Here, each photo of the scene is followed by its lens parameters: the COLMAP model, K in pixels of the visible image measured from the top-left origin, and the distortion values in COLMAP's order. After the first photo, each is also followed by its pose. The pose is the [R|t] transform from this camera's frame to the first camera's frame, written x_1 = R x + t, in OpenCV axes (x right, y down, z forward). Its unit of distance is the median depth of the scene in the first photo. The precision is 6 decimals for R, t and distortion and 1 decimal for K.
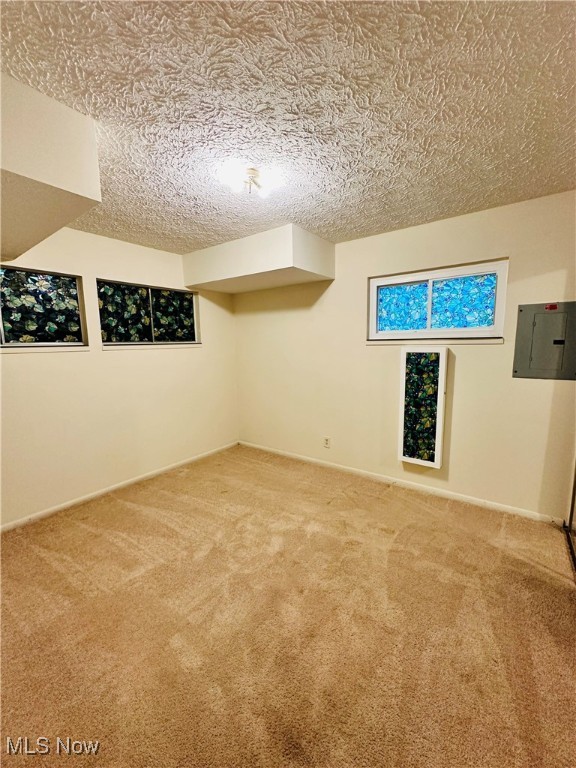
lens RADIAL K [[304.0, 0, 287.9], [0, 304.0, 385.0], [0, 0, 1]] dist [0.002420, 0.000231]
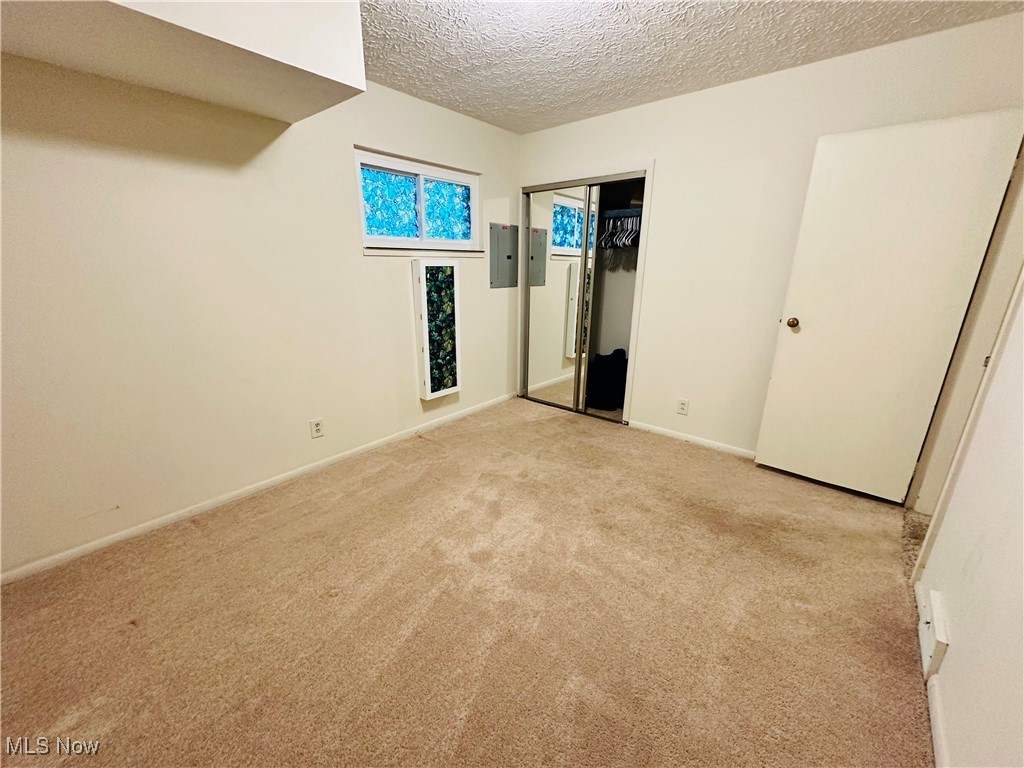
lens RADIAL K [[405.3, 0, 511.3], [0, 405.3, 383.4], [0, 0, 1]] dist [0.002420, 0.000231]
pose [[0.074436, -0.268576, 0.960378, -0.725117], [0.127973, 0.957660, 0.257897, -0.058264], [-0.988980, 0.103706, 0.105655, 0.704631]]
